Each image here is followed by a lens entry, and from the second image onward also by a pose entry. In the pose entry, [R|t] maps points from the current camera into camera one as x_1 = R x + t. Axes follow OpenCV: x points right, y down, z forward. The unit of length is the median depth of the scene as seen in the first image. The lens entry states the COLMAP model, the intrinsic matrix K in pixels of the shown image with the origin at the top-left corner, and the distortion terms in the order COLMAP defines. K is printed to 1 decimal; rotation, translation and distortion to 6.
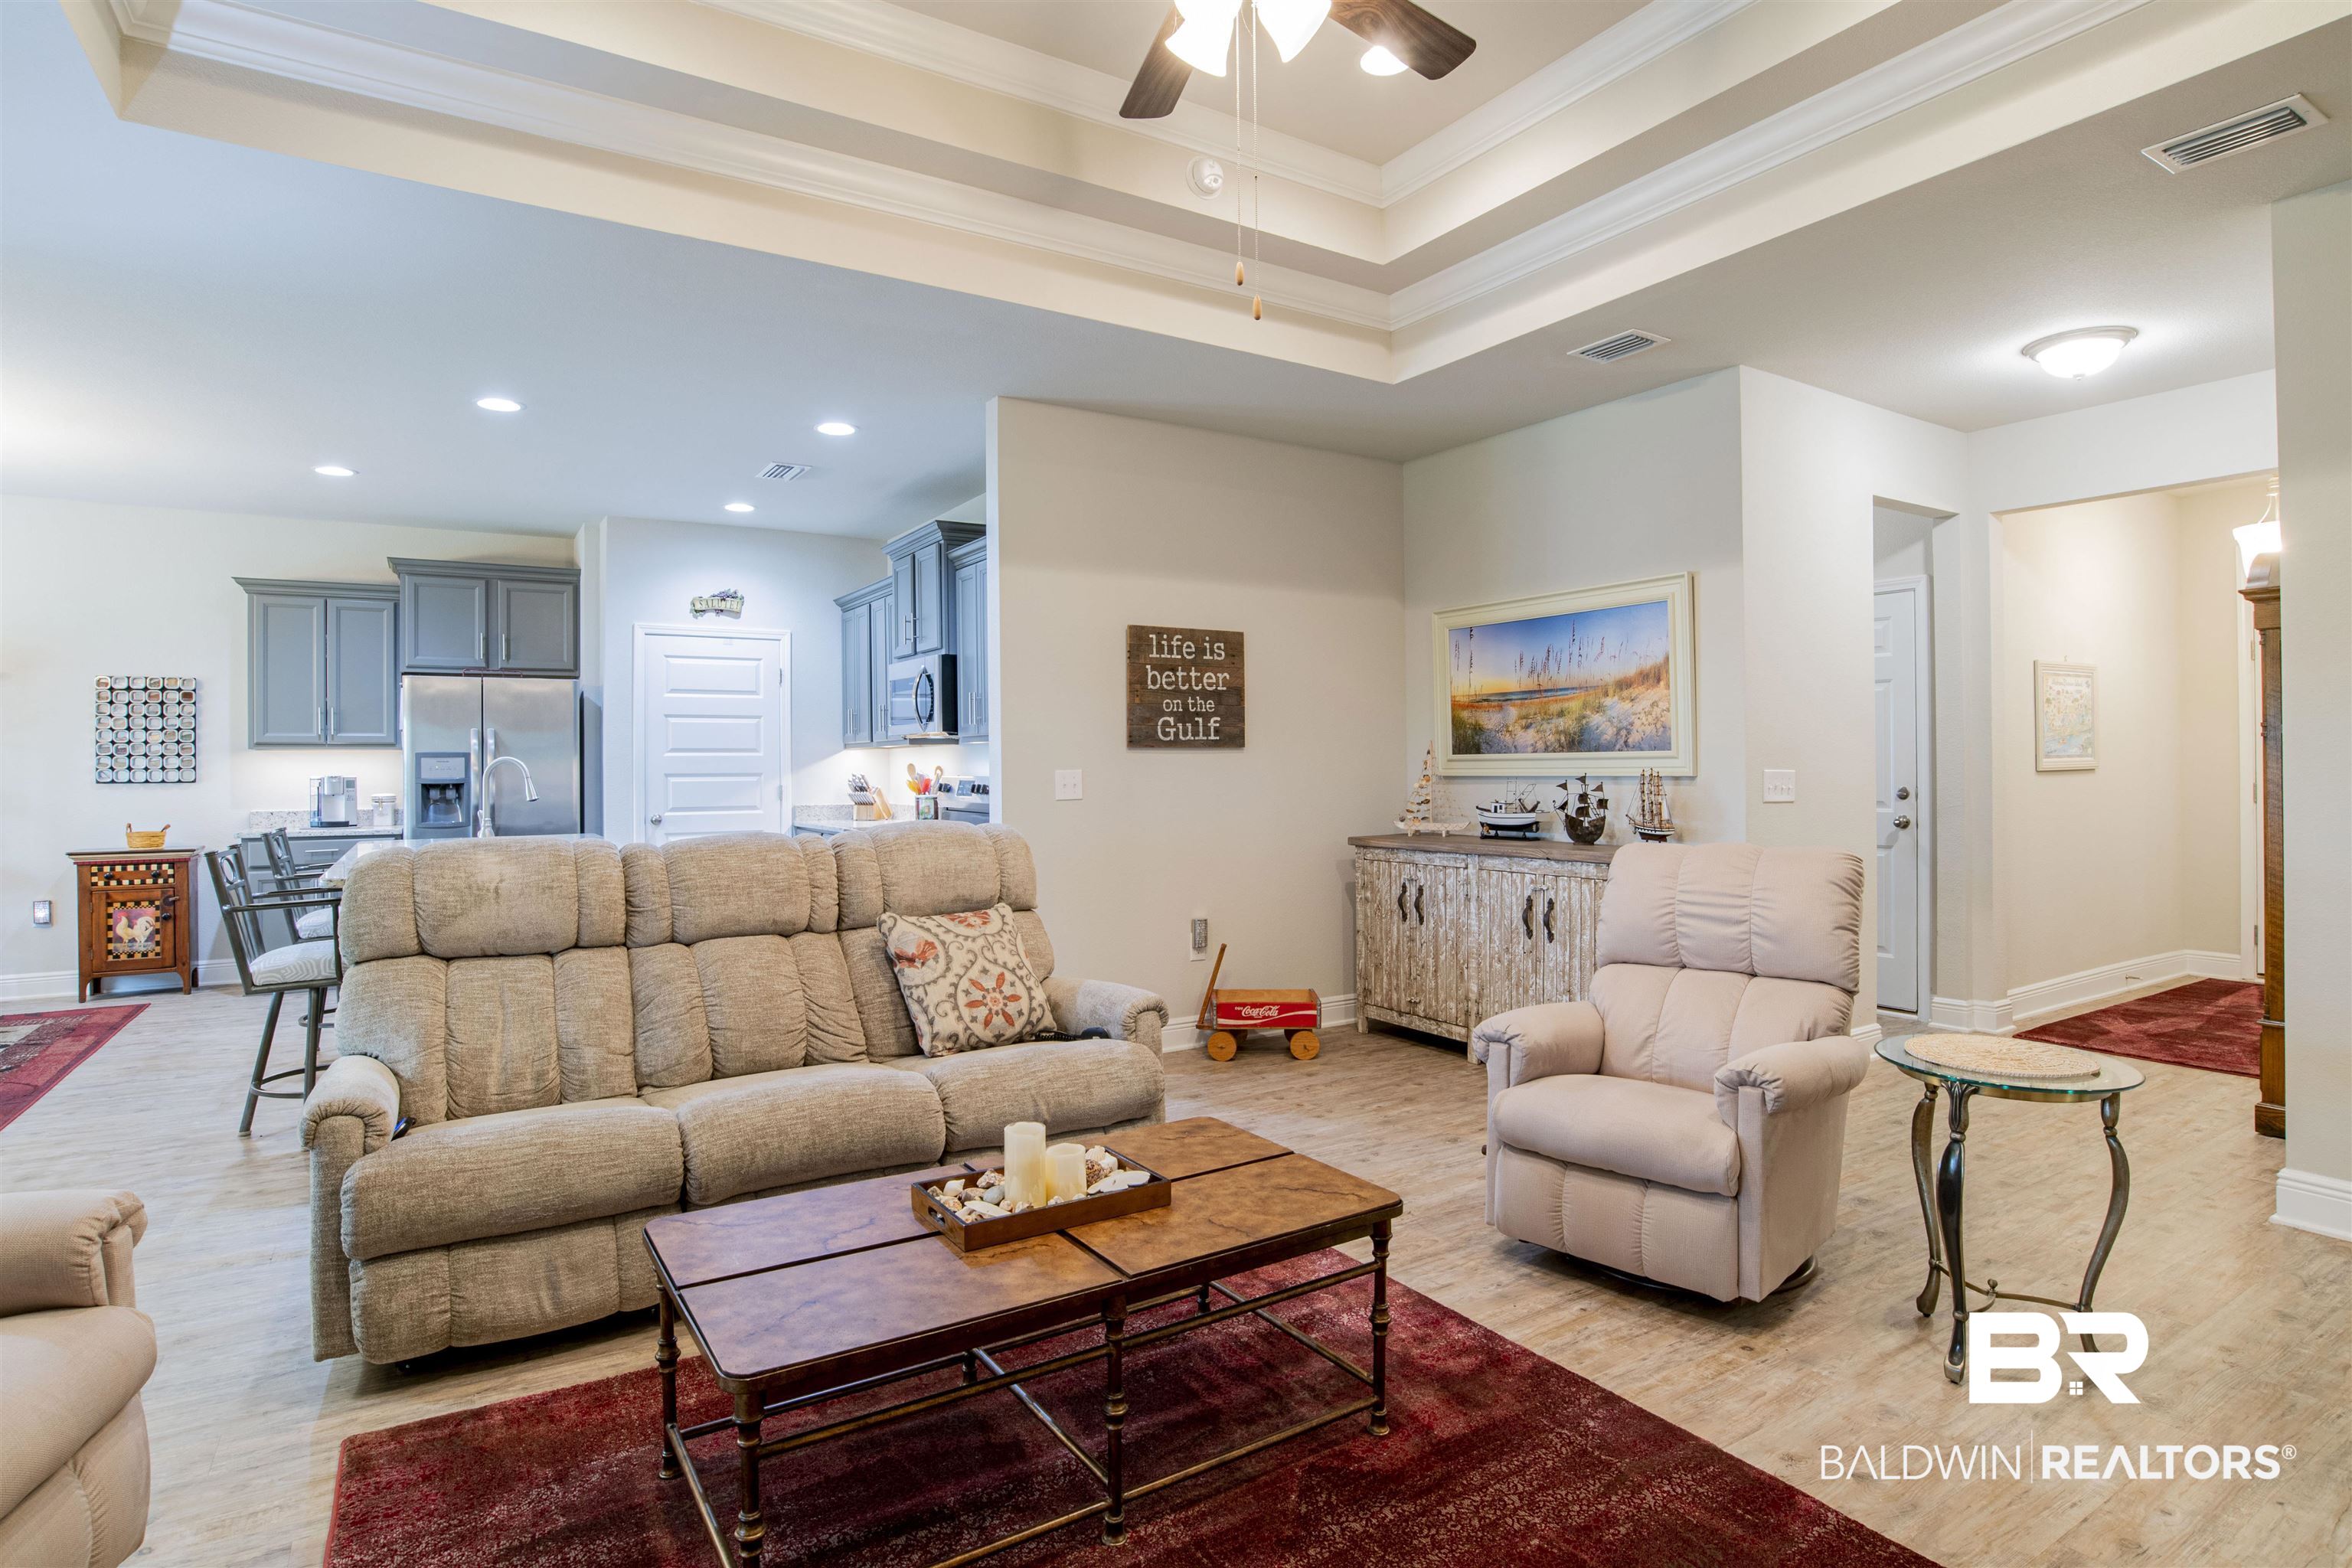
lens RADIAL K [[1215.5, 0, 1170.1], [0, 1215.5, 760.0], [0, 0, 1]] dist [-0.050328, 0.021000]
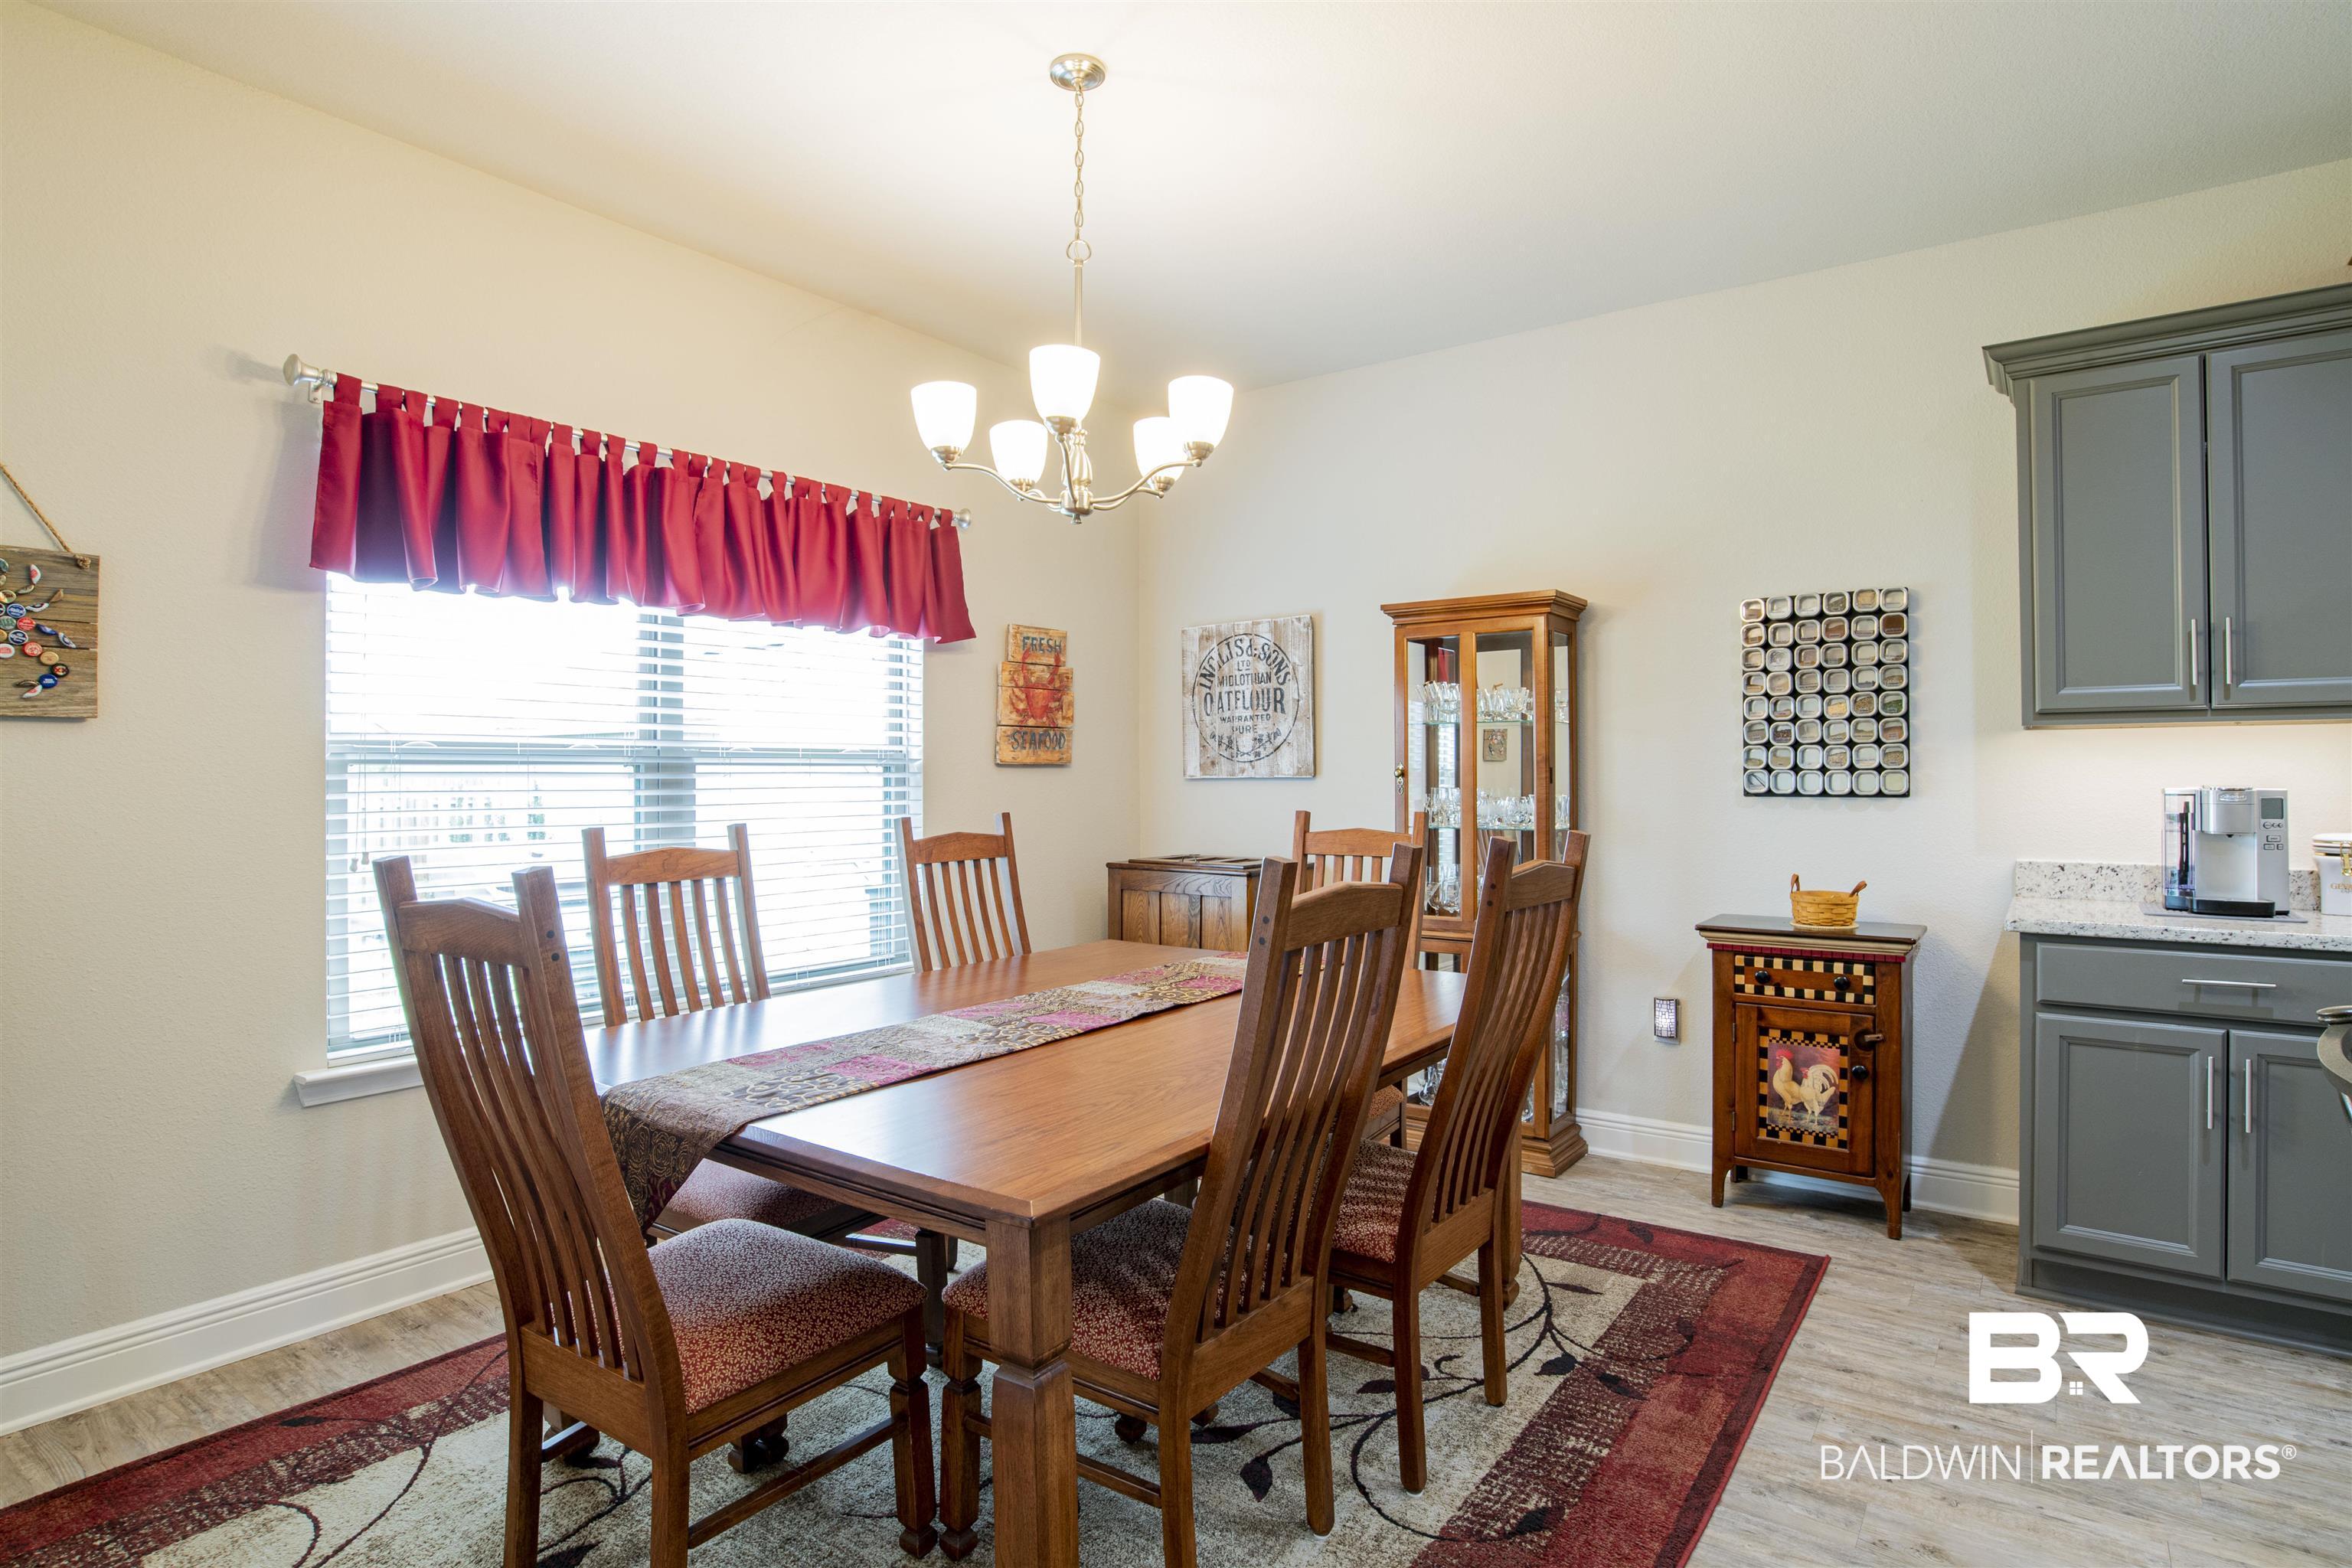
lens RADIAL K [[1215.5, 0, 1187.9], [0, 1215.5, 767.5], [0, 0, 1]] dist [-0.050328, 0.021000]
pose [[0.382113, -0.000039, -0.924116, -0.479671], [0.000975, 0.999999, 0.000361, 0.006336], [0.924115, -0.001039, 0.382113, 0.535697]]
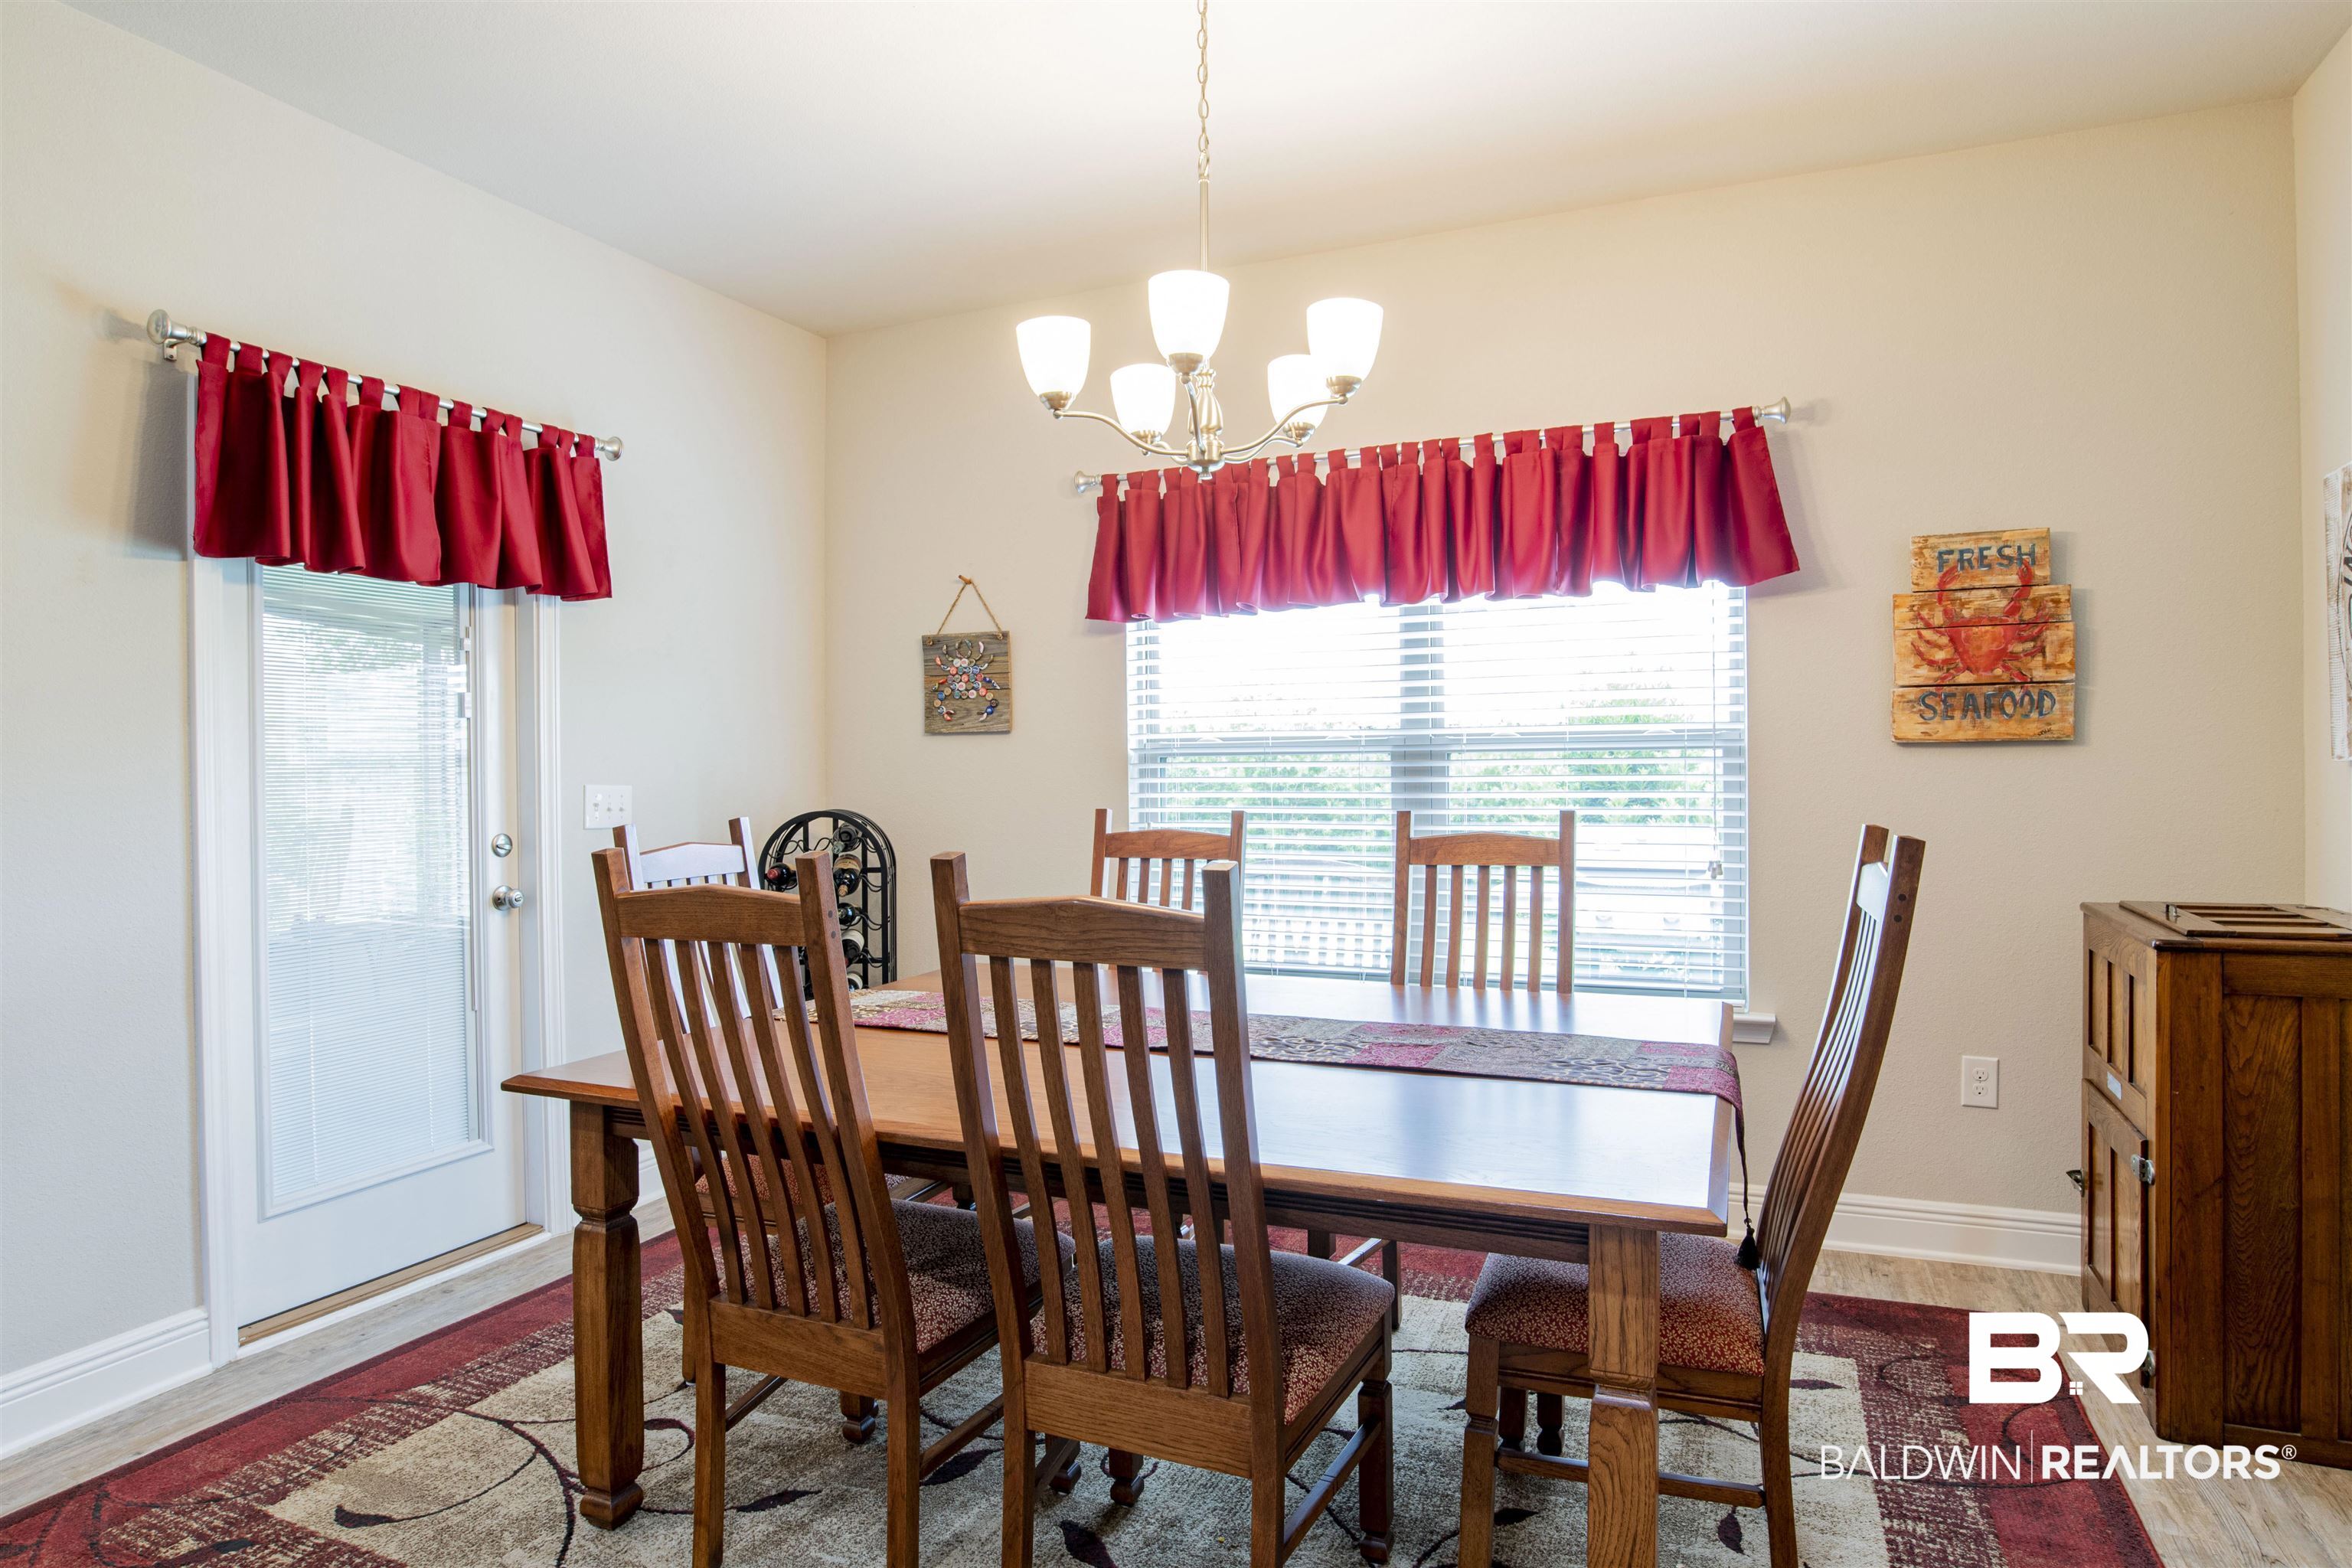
lens RADIAL K [[1377.2, 0, 1176.1], [0, 1377.2, 785.0], [0, 0, 1]] dist [-0.023419, -0.000641]
pose [[-0.817013, 0.022690, -0.576173, -0.611415], [0.015908, 0.999732, 0.016812, 0.007346], [0.576400, 0.004570, -0.817155, 0.952443]]
